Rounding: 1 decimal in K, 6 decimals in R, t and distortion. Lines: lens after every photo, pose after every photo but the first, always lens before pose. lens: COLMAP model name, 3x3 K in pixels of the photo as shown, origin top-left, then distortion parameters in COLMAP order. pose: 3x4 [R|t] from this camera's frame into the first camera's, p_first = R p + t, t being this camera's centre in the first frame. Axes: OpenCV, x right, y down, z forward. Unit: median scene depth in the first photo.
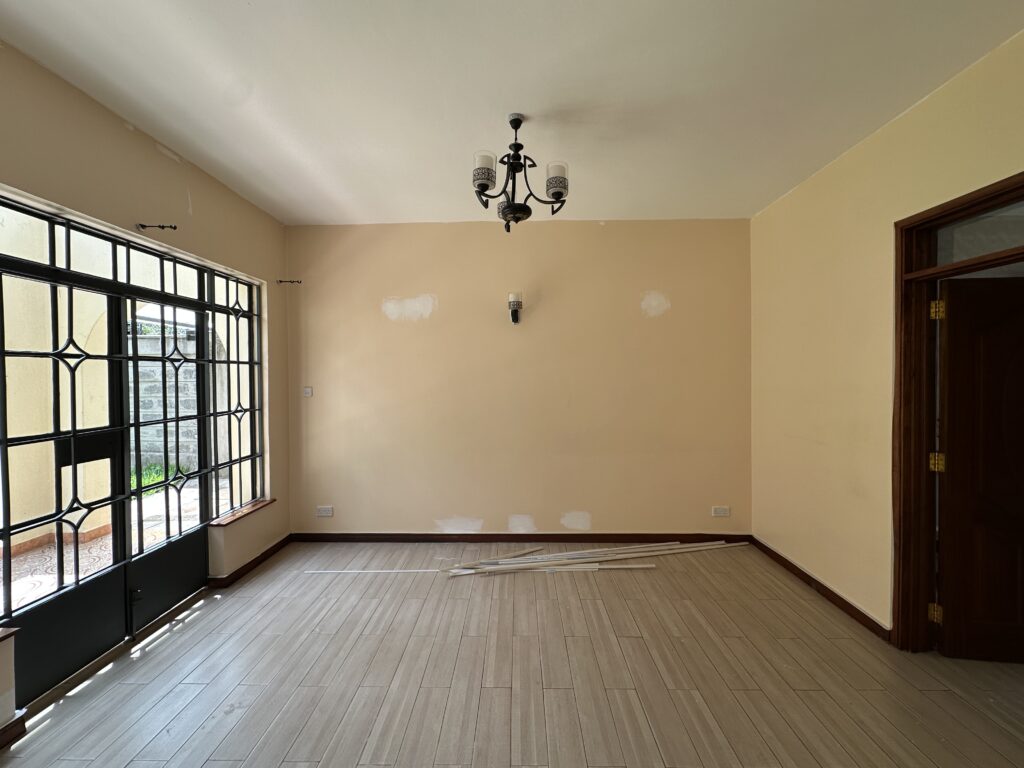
lens RADIAL K [[410.9, 0, 512.0], [0, 410.9, 384.0], [0, 0, 1]] dist [-0.000117, -0.000008]
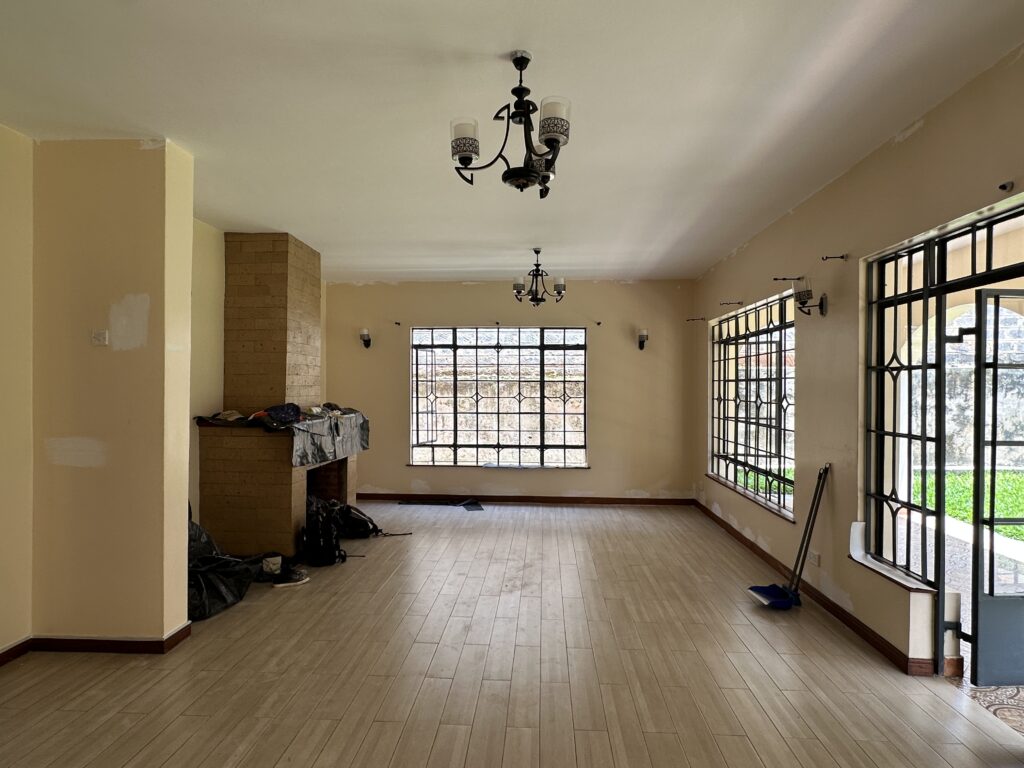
lens RADIAL K [[569.0, 0, 512.0], [0, 569.0, 384.0], [0, 0, 1]] dist [-0.005844, 0.001747]
pose [[-0.999620, 0.026345, -0.008063, 0.026421], [0.026275, 0.999618, 0.008596, -0.053130], [0.008286, 0.008381, -0.999931, 2.051161]]
